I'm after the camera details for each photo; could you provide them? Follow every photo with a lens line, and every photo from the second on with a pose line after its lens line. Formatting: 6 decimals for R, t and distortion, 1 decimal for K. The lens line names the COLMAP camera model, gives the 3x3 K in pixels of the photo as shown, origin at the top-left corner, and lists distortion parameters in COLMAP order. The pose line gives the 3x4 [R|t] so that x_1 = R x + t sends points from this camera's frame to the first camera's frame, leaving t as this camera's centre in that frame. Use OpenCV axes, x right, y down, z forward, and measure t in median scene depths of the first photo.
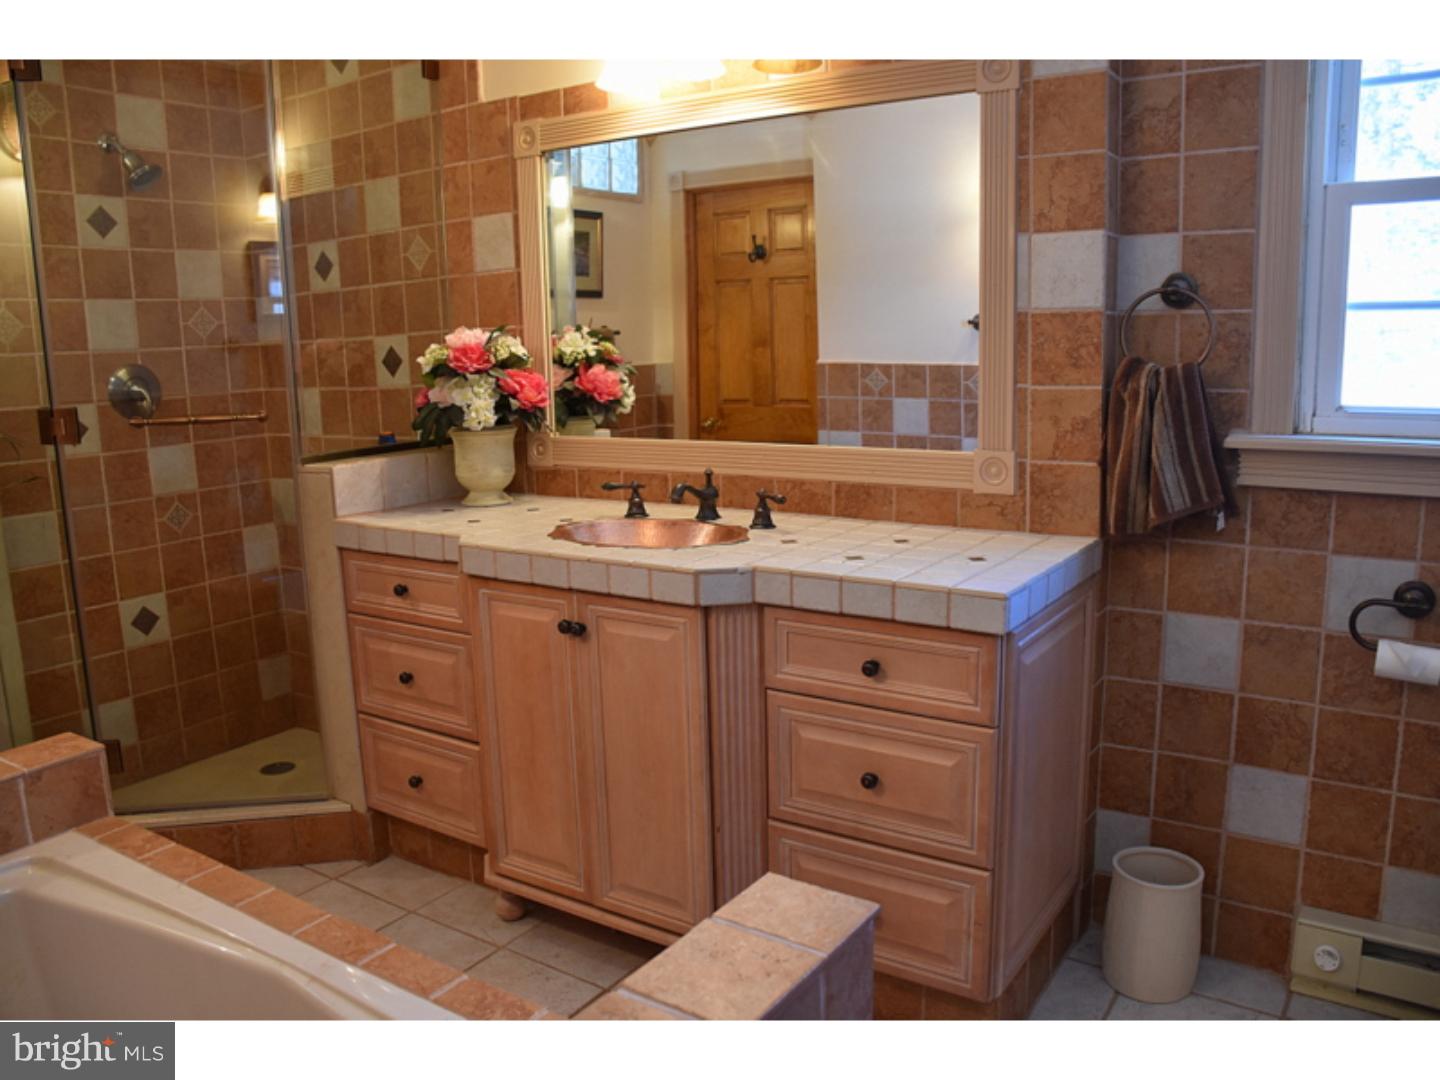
lens RADIAL K [[1182.0, 0, 743.7], [0, 1182.0, 545.7], [0, 0, 1]] dist [-0.145276, 0.087273]
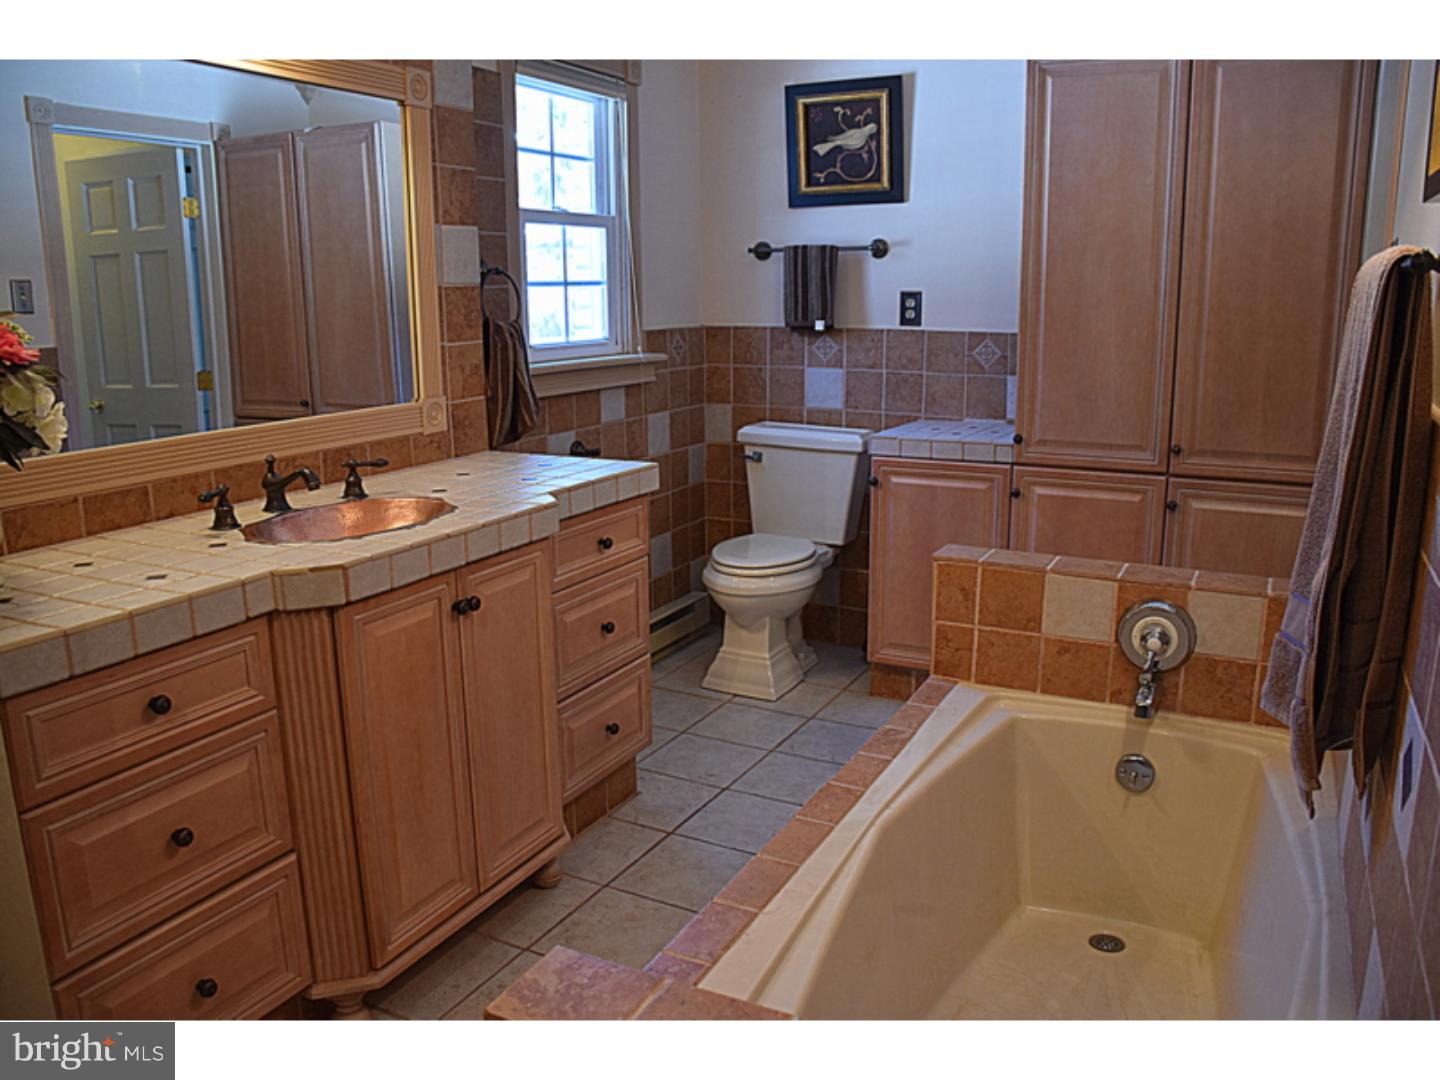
lens RADIAL K [[1182.0, 0, 743.7], [0, 1182.0, 545.7], [0, 0, 1]] dist [-0.145276, 0.087273]
pose [[-0.163180, -0.184124, 0.969263, -1.066592], [0.190648, 0.958029, 0.214087, -0.132833], [-0.968001, 0.219722, -0.121228, 0.868261]]
